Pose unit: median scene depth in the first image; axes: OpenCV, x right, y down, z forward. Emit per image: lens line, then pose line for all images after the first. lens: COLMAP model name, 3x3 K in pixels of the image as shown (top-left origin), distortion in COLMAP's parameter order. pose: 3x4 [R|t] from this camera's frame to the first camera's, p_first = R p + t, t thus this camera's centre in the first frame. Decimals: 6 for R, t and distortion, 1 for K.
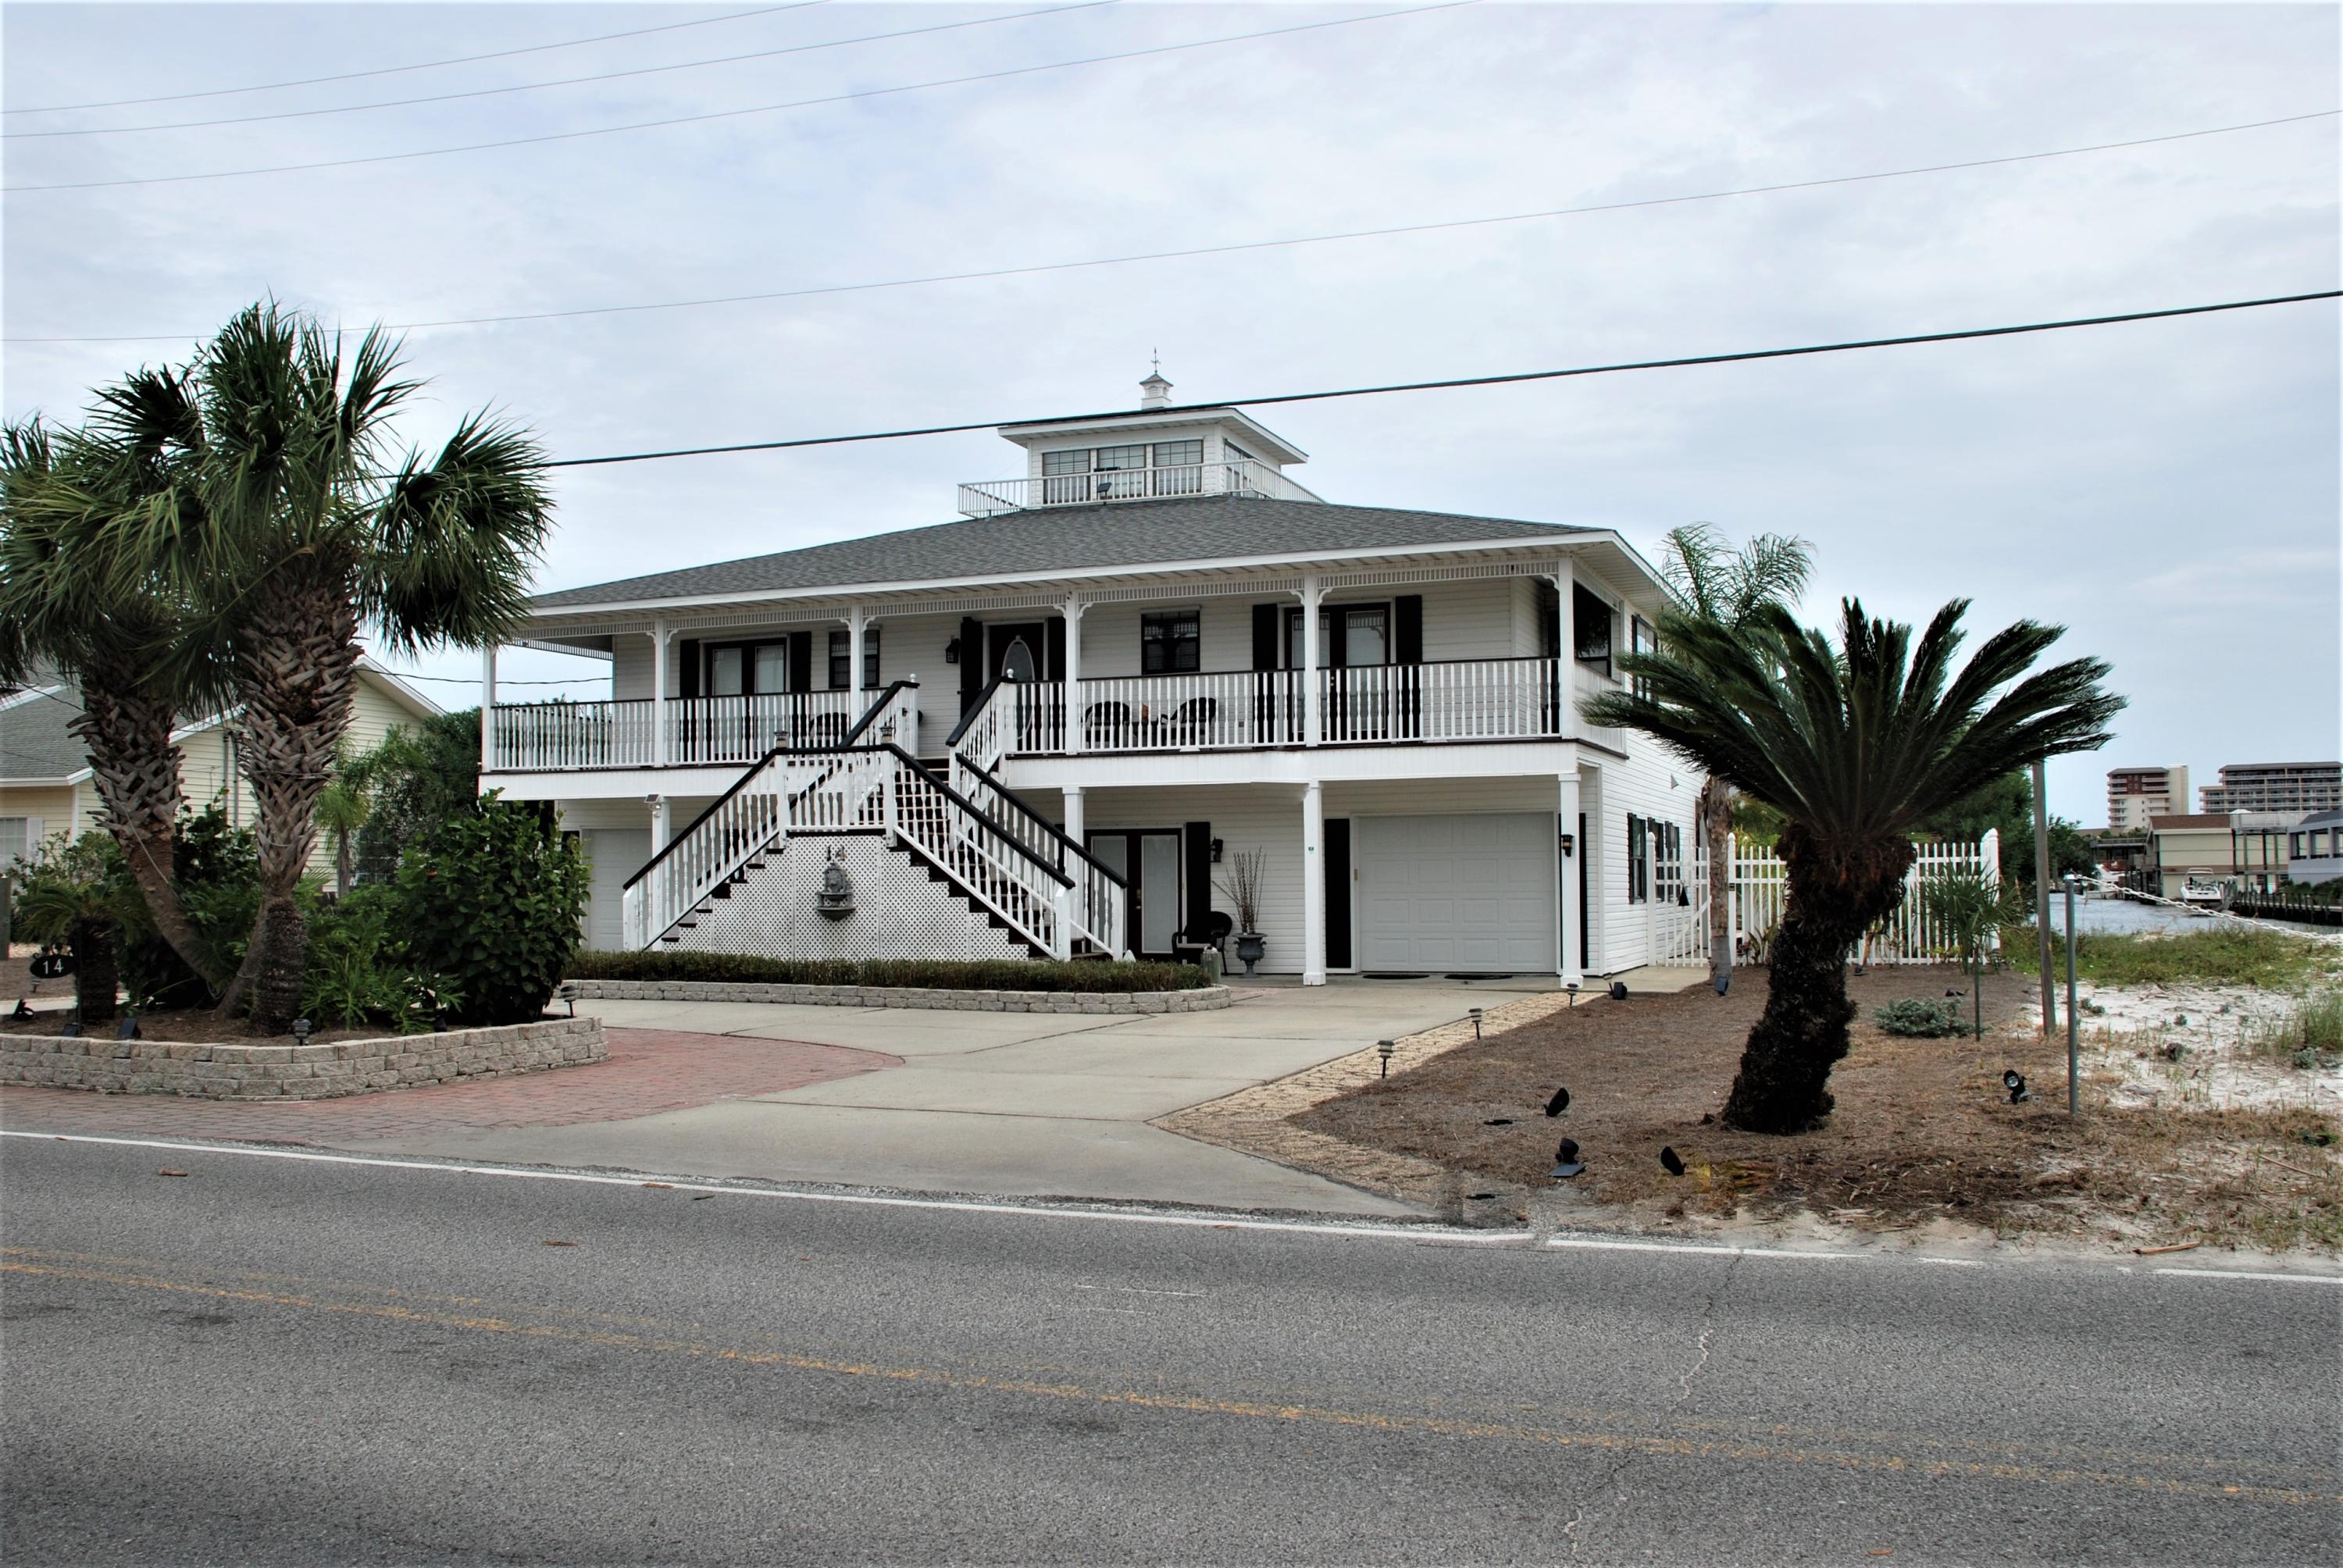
lens RADIAL K [[1970.8, 0, 1170.1], [0, 1970.8, 784.0], [0, 0, 1]] dist [-0.018313, -0.003813]
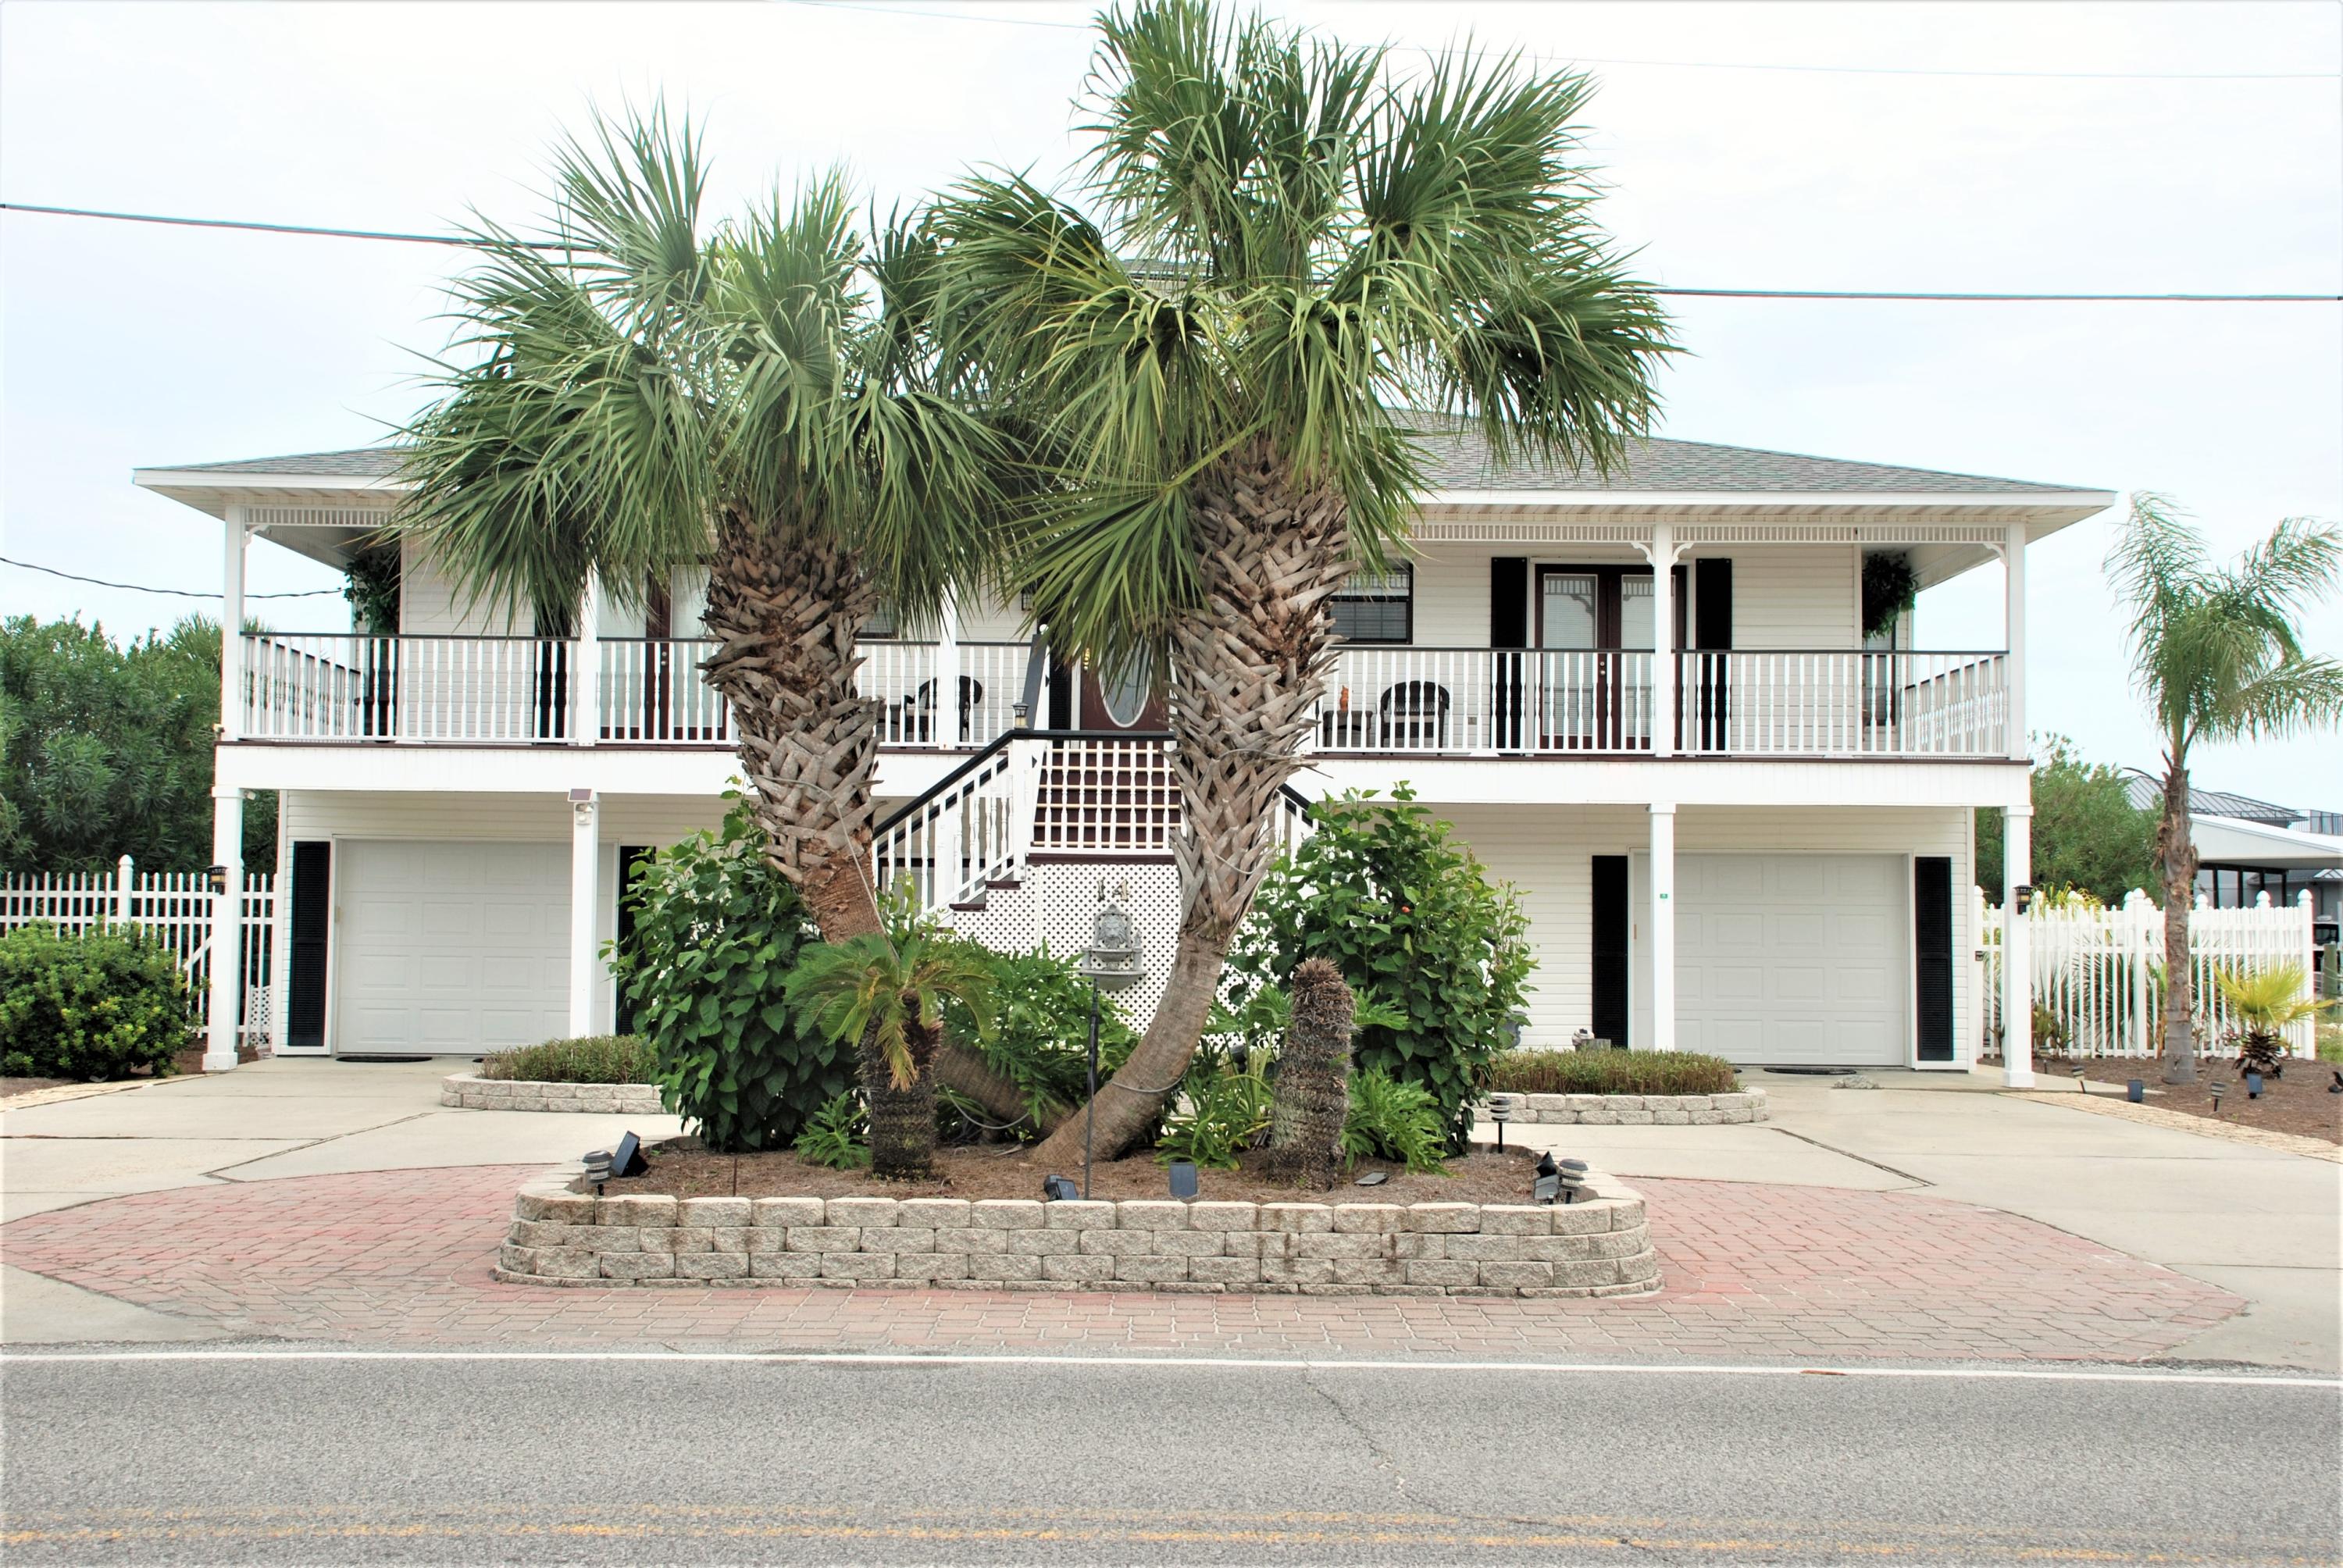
lens RADIAL K [[2633.9, 0, 1173.0], [0, 2633.9, 794.5], [0, 0, 1]] dist [0.032779, 0.000000]
pose [[0.924153, 0.034120, 0.380496, -0.446136], [-0.032318, 0.999416, -0.011126, 0.011132], [-0.380653, -0.002015, 0.924716, 0.155771]]
